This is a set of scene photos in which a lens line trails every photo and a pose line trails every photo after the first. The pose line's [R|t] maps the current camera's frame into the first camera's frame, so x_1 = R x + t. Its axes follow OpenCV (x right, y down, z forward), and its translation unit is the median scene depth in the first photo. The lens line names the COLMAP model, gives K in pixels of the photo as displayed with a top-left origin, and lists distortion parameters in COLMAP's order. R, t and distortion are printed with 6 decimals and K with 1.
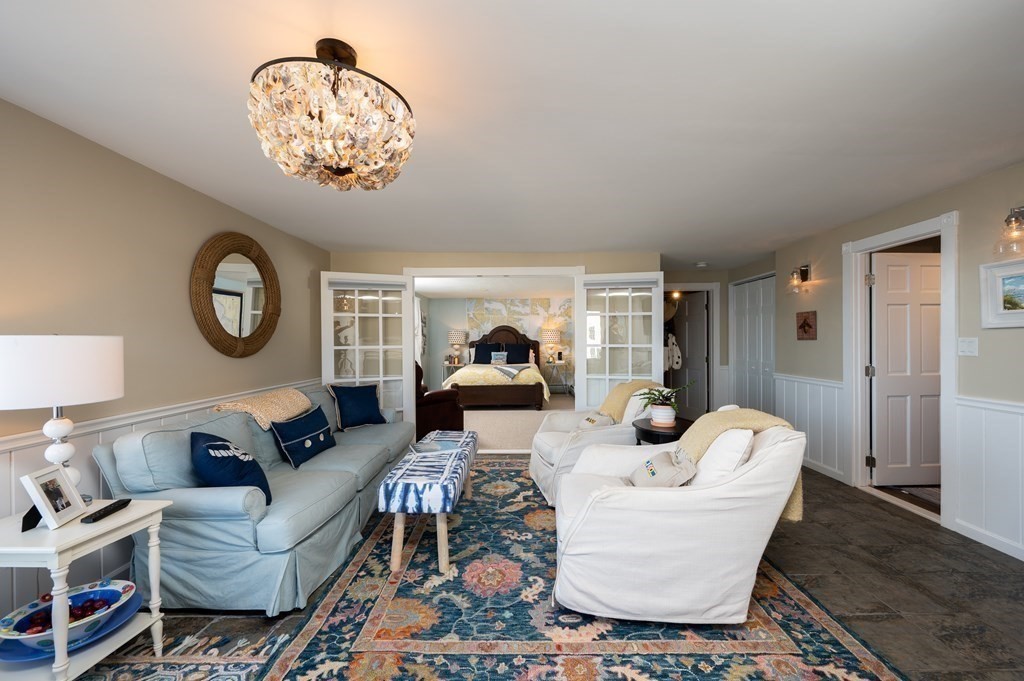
lens RADIAL K [[398.9, 0, 512.0], [0, 398.9, 340.5], [0, 0, 1]] dist [-0.000849, 0.000085]
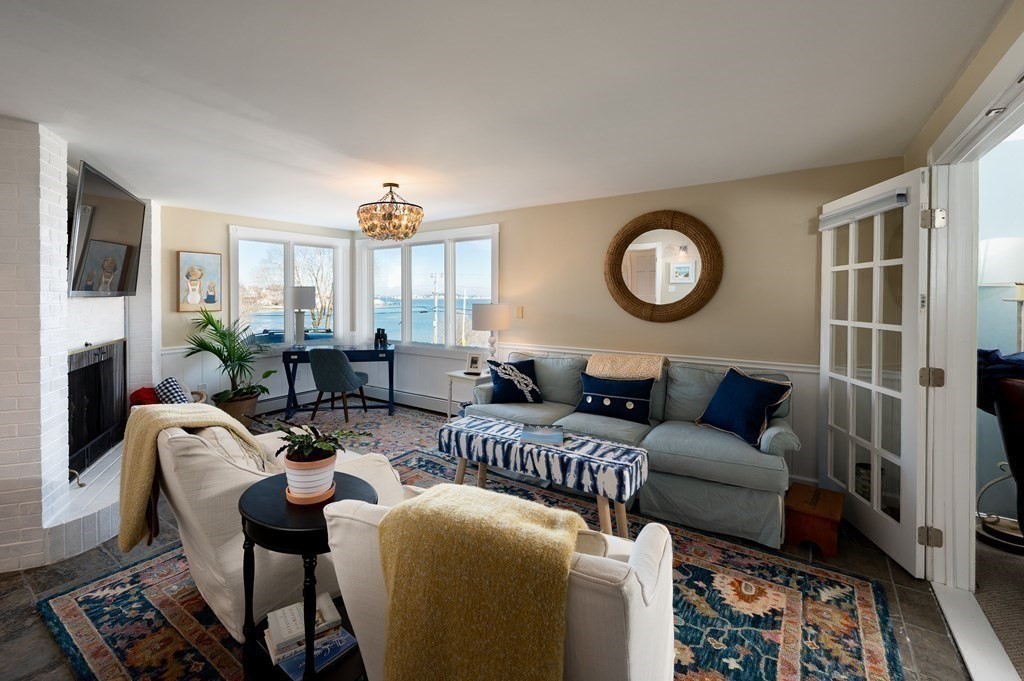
lens RADIAL K [[459.3, 0, 481.0], [0, 459.3, 298.3], [0, 0, 1]] dist [-0.001161, -0.000159]
pose [[-0.584519, 0.008188, -0.811339, 0.860342], [0.003451, 0.999965, 0.007606, -0.046911], [0.811373, 0.001646, -0.584527, 1.805062]]
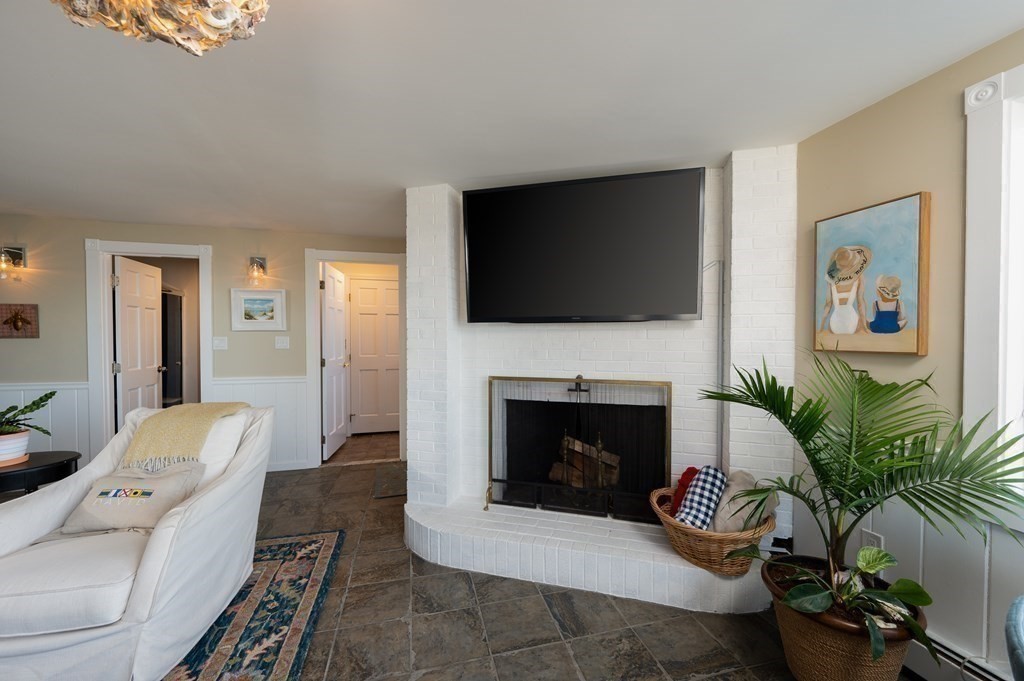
lens RADIAL K [[404.3, 0, 512.0], [0, 404.3, 340.5], [0, 0, 1]] dist [0.001115, 0.000060]
pose [[-0.254700, -0.004191, 0.967011, -0.611347], [-0.001204, 0.999991, 0.004017, -0.002124], [-0.967019, -0.000141, -0.254703, 0.406659]]
